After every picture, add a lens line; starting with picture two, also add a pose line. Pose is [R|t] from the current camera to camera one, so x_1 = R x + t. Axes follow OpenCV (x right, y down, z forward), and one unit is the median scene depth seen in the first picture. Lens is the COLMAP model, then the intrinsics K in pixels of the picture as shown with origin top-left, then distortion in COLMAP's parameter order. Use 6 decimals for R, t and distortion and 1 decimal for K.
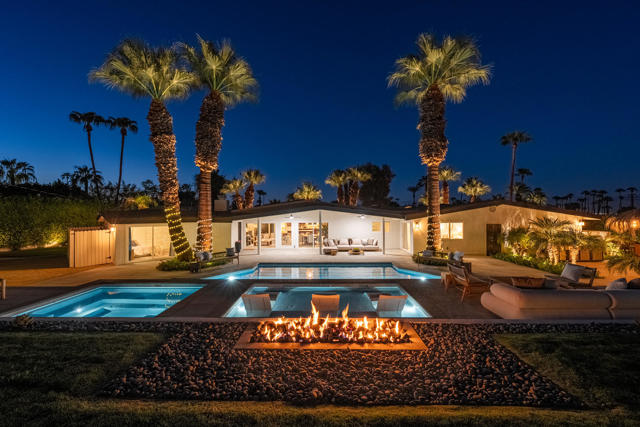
lens RADIAL K [[248.0, 0, 323.4], [0, 248.0, 211.6], [0, 0, 1]] dist [0.000883, -0.000057]
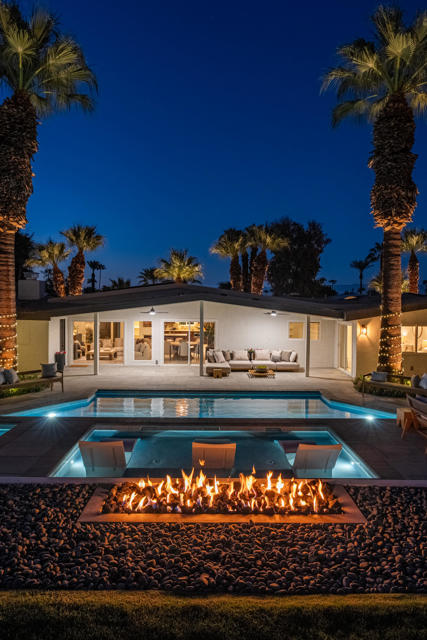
lens RADIAL K [[430.6, 0, 217.8], [0, 430.6, 319.6], [0, 0, 1]] dist [-0.016415, 0.009076]
pose [[0.999416, 0.014450, 0.030956, -0.006916], [-0.015774, 0.998951, 0.042978, -0.009419], [-0.030303, -0.043442, 0.998596, -0.028648]]
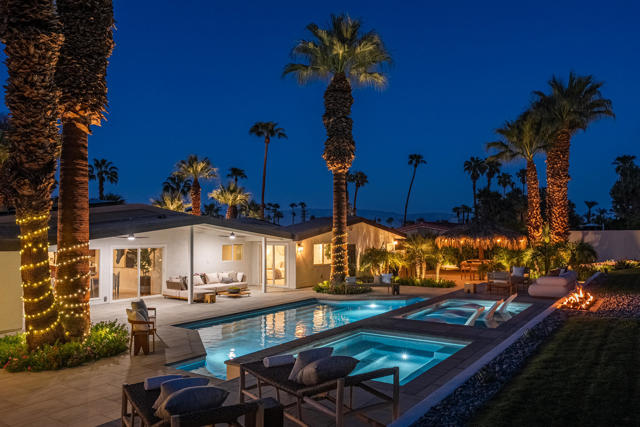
lens RADIAL K [[493.3, 0, 317.1], [0, 493.3, 217.1], [0, 0, 1]] dist [-0.021331, 0.000864]
pose [[0.546904, 0.030236, 0.836649, -1.021957], [-0.012007, 0.999528, -0.028273, 0.006546], [-0.837109, 0.005417, 0.547009, 0.203530]]
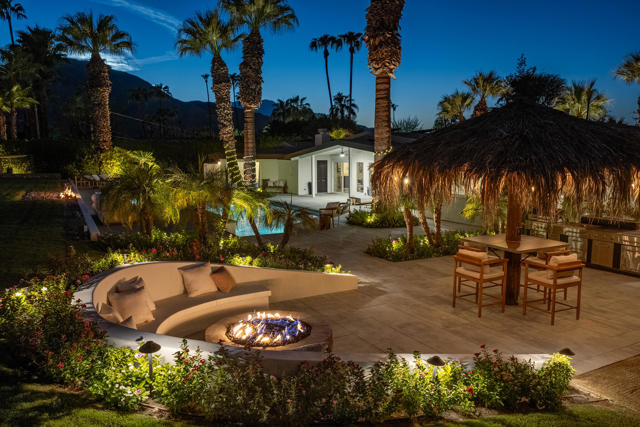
lens RADIAL K [[502.8, 0, 320.3], [0, 502.8, 217.5], [0, 0, 1]] dist [-0.060496, 0.007670]
pose [[0.483052, 0.116293, -0.867834, 1.743603], [0.008955, 0.990433, 0.137706, -0.000436], [0.875546, -0.074291, 0.477389, 0.215844]]
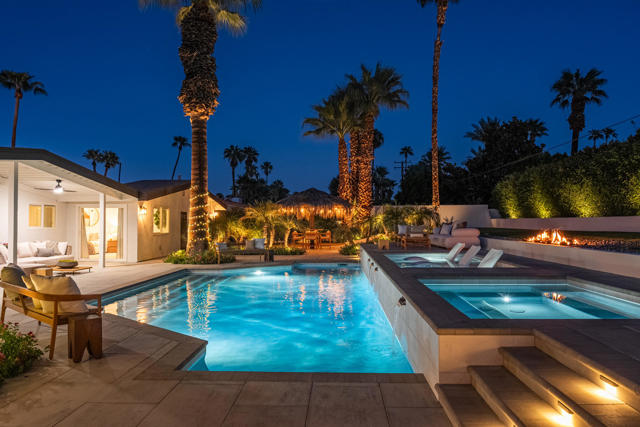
lens RADIAL K [[462.0, 0, 320.3], [0, 462.0, 209.7], [0, 0, 1]] dist [-0.002899, -0.001727]
pose [[0.016682, 0.032826, 0.999322, -0.870379], [-0.013233, 0.999381, -0.032607, 0.103857], [-0.999773, -0.012680, 0.017106, 0.711353]]
